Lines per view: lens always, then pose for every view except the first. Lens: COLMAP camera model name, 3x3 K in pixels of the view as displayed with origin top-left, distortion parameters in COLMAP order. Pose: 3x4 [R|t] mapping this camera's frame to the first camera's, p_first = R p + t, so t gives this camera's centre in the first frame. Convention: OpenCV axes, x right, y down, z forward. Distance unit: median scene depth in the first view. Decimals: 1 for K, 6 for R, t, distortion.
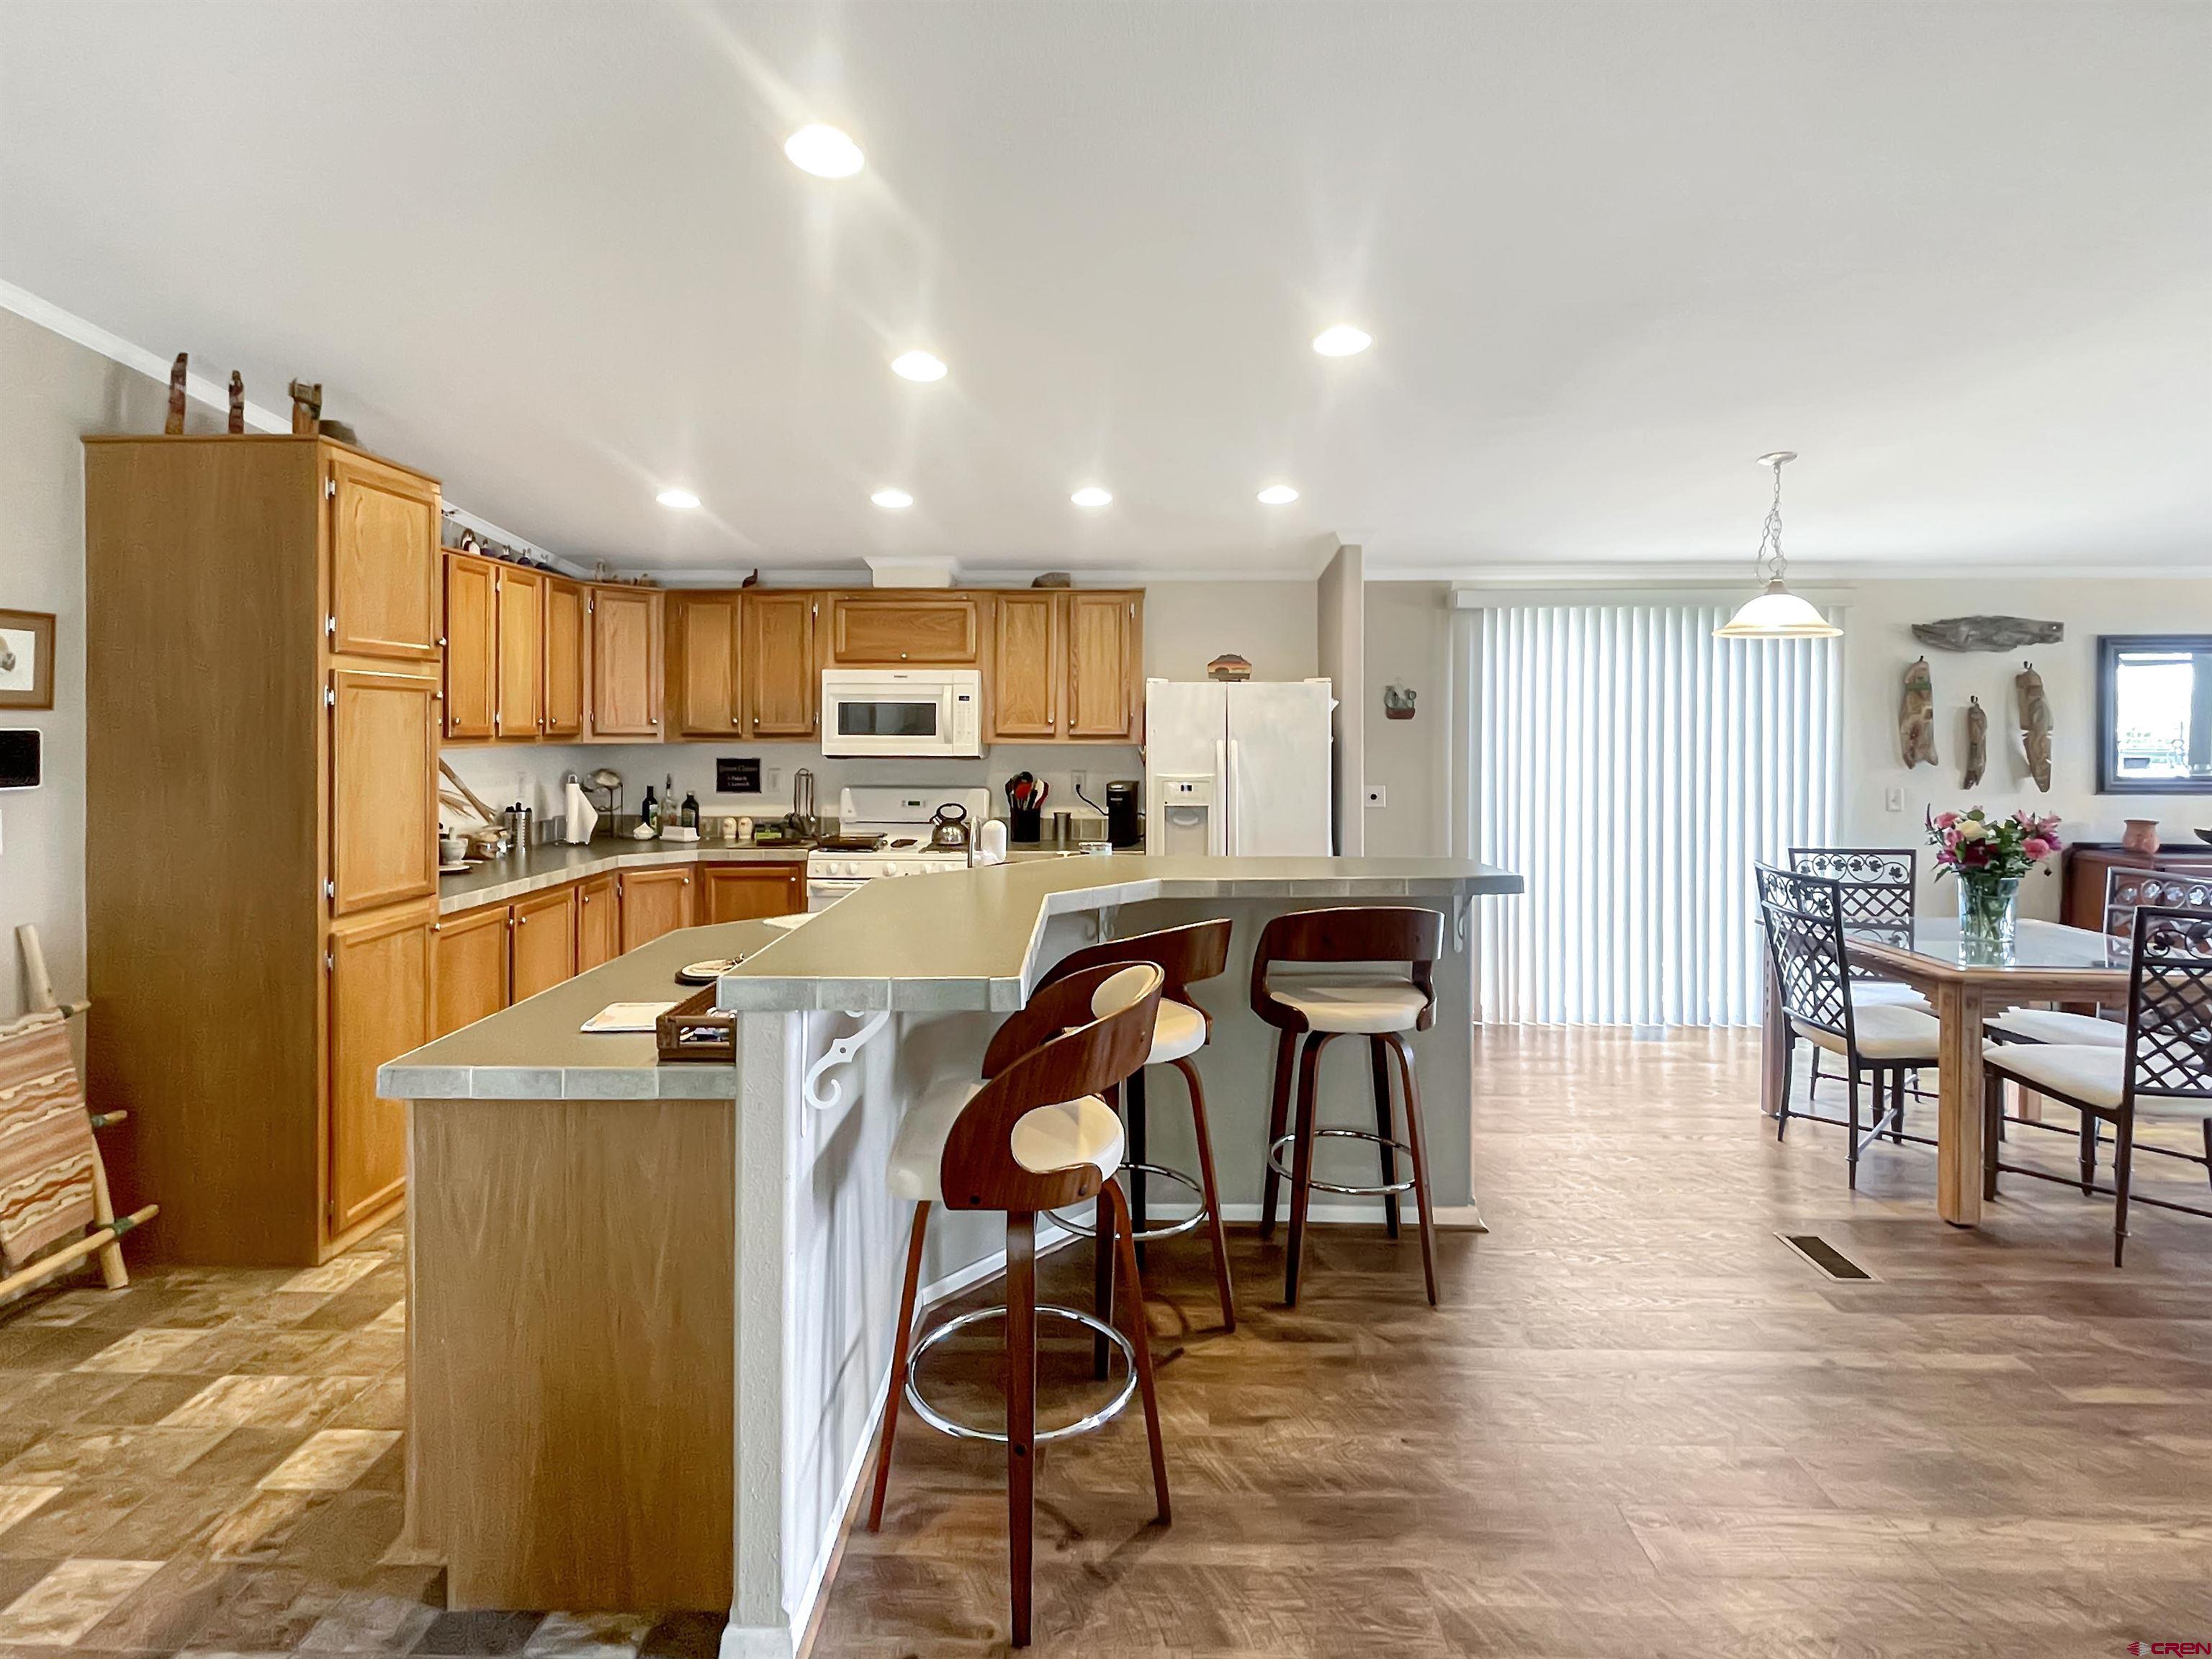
lens RADIAL K [[1049.5, 0, 1105.0], [0, 1049.5, 730.3], [0, 0, 1]] dist [0.000453, 0.000185]
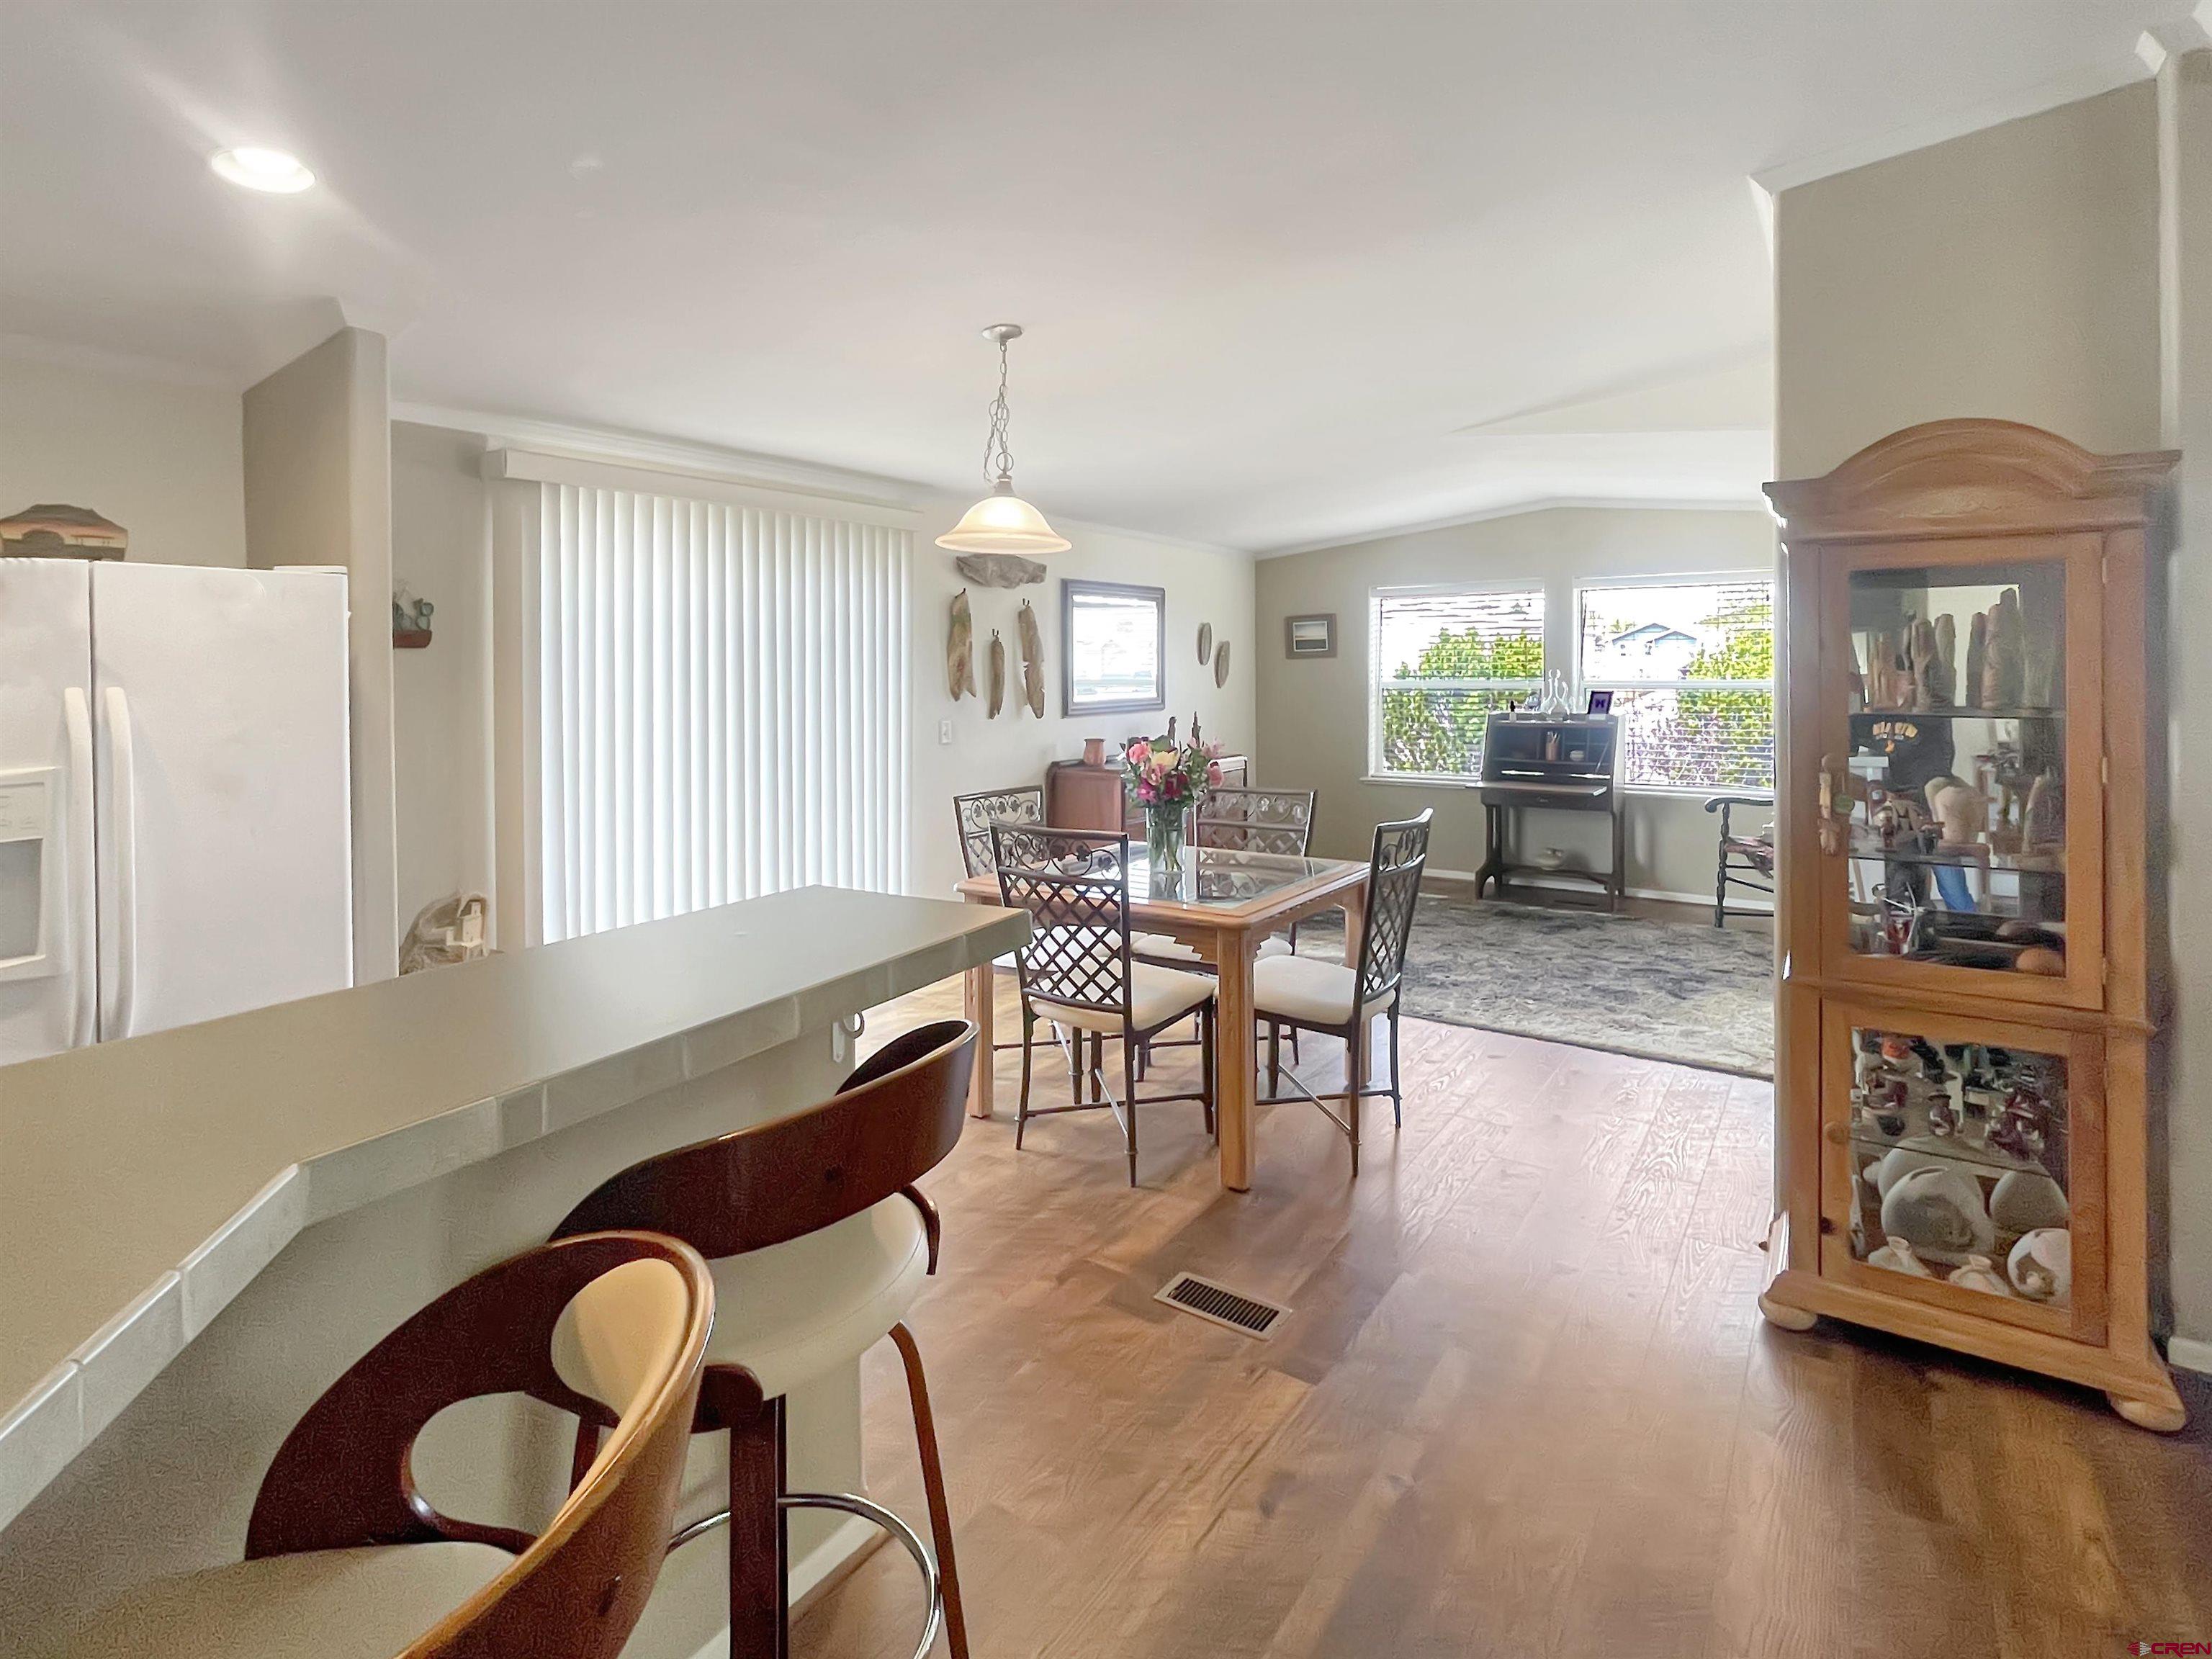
lens RADIAL K [[1112.3, 0, 1105.4], [0, 1112.3, 676.5], [0, 0, 1]] dist [0.000230, 0.000037]
pose [[0.547472, -0.014958, 0.836690, -0.040500], [0.010577, 0.999884, 0.010955, 0.003670], [-0.836757, 0.002852, 0.547567, 0.332147]]
